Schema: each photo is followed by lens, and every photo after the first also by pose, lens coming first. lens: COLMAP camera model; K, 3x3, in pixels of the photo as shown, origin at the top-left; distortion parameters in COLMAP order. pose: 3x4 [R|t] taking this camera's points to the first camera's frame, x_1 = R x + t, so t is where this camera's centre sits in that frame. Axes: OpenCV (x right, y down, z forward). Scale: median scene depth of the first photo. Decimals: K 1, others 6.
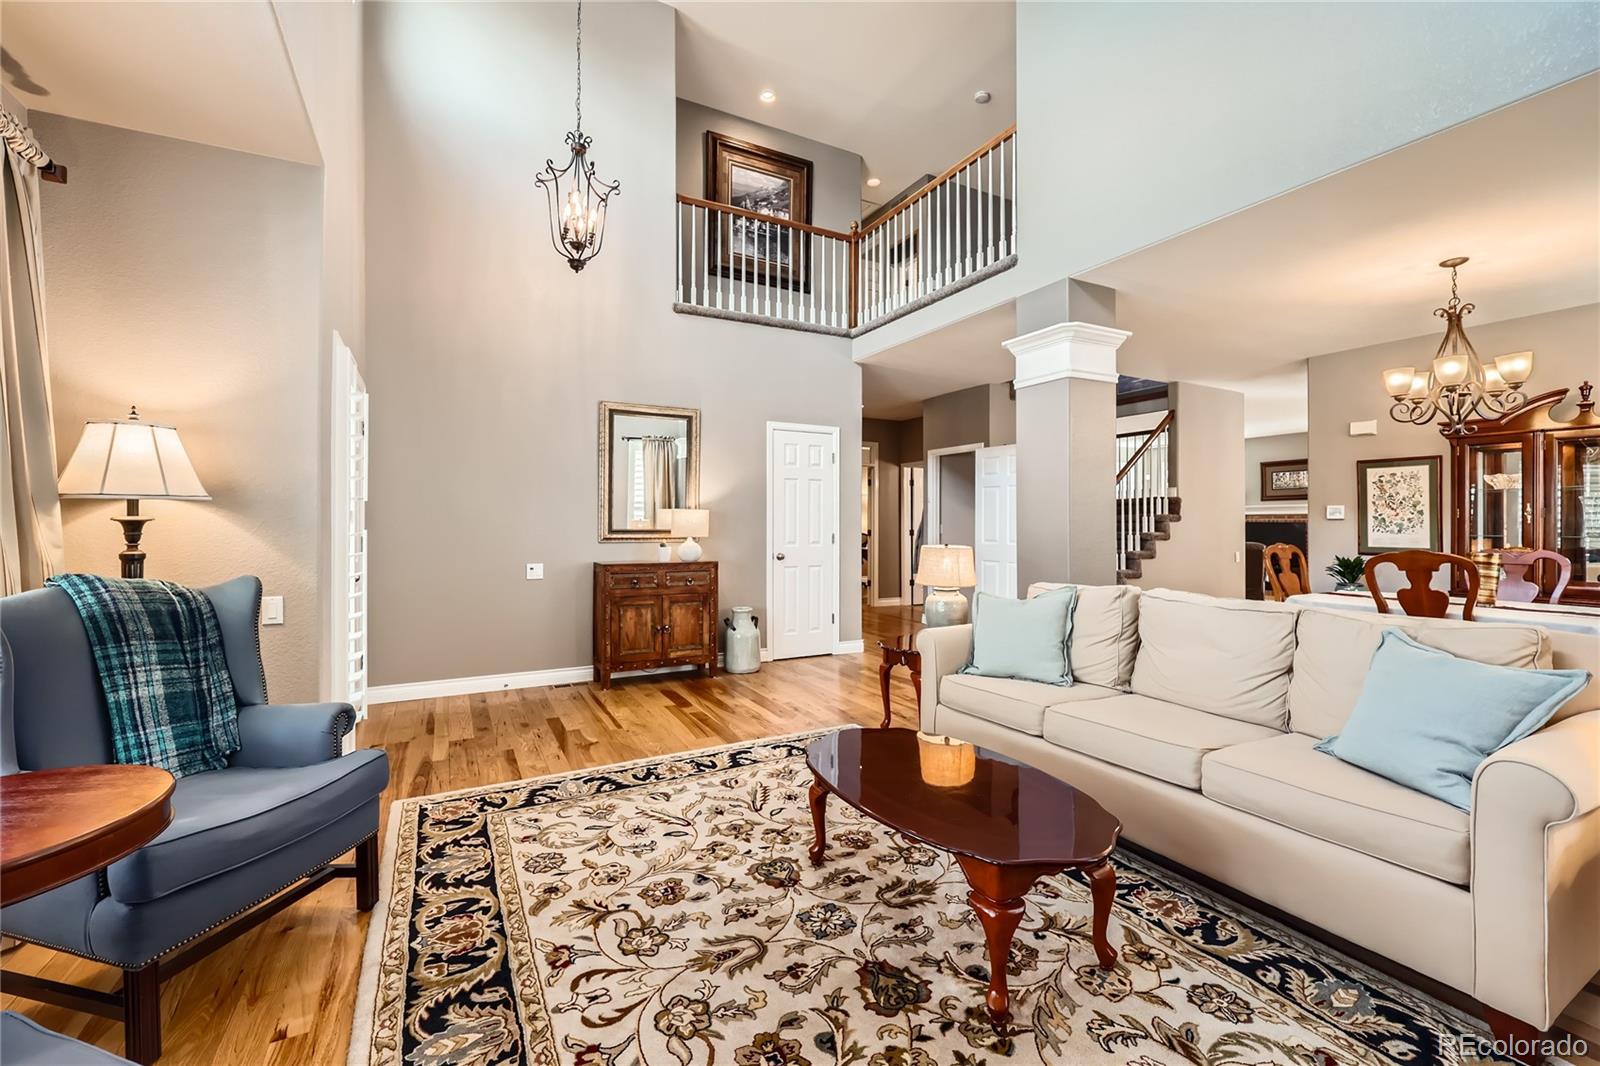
lens RADIAL K [[657.5, 0, 791.0], [0, 657.5, 523.3], [0, 0, 1]] dist [-0.006887, -0.000221]
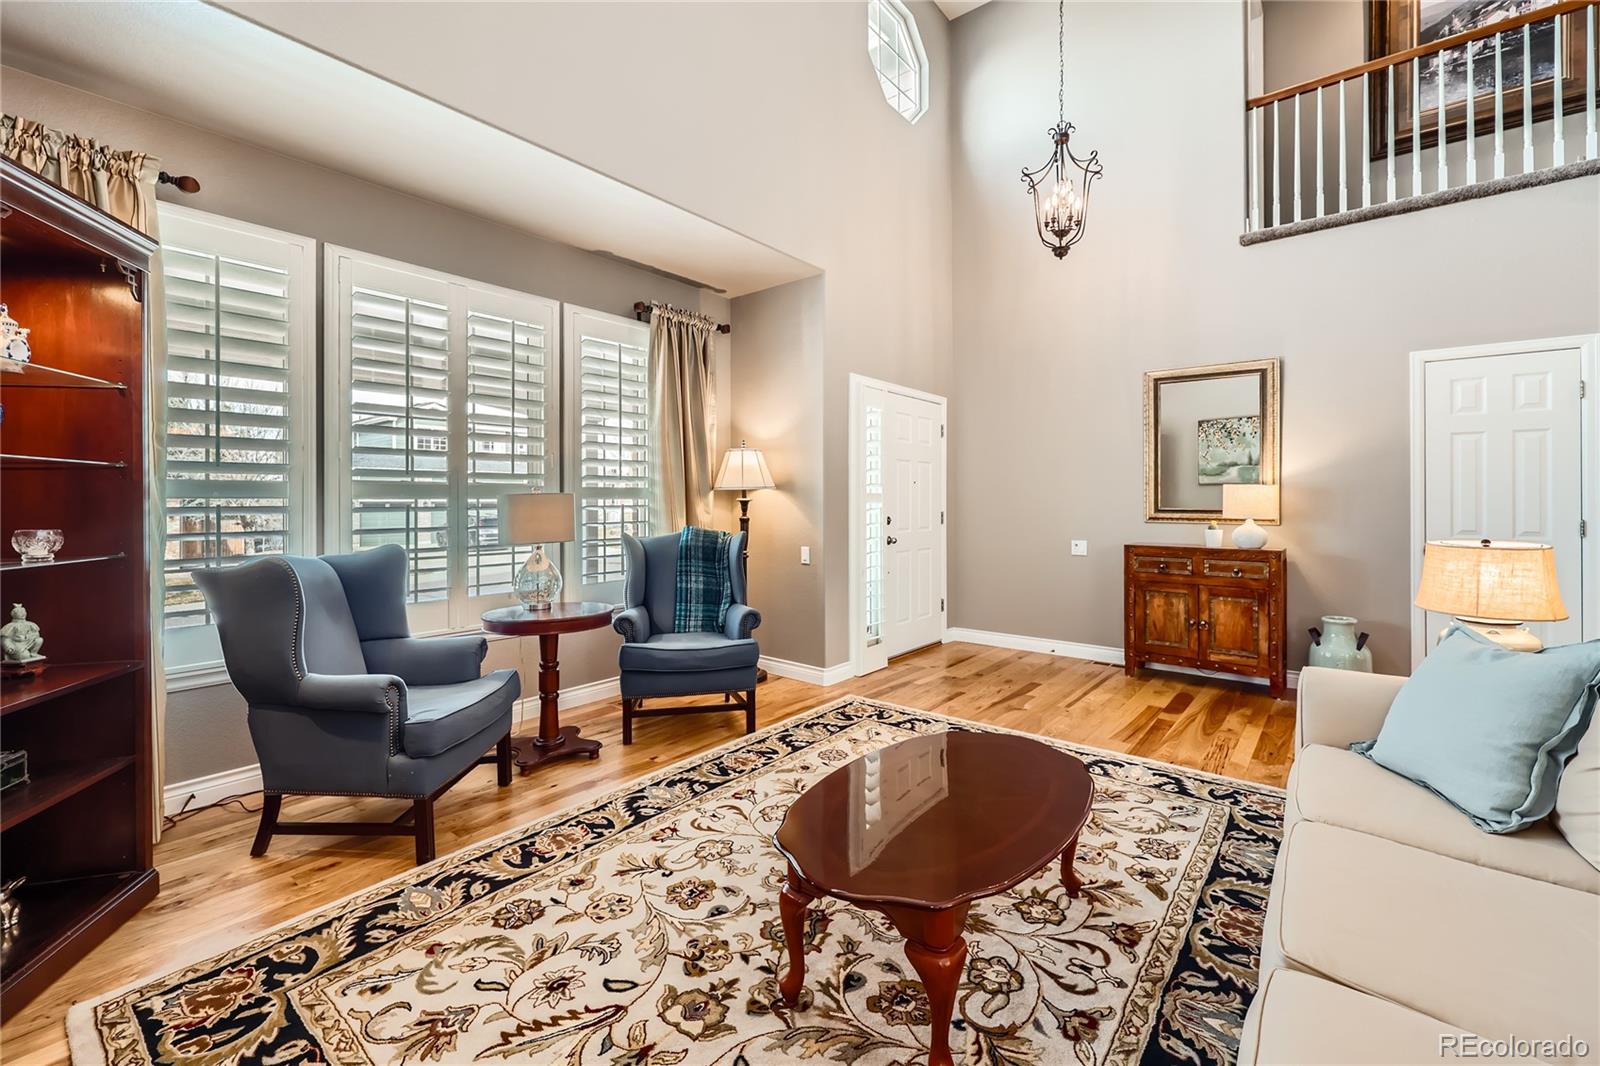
lens RADIAL K [[657.5, 0, 828.0], [0, 657.5, 503.9], [0, 0, 1]] dist [-0.006887, -0.000221]
pose [[0.415529, 0.004271, -0.909570, 0.531224], [0.000584, 0.999988, 0.004963, -0.003033], [0.909580, -0.002594, 0.415521, 0.271484]]
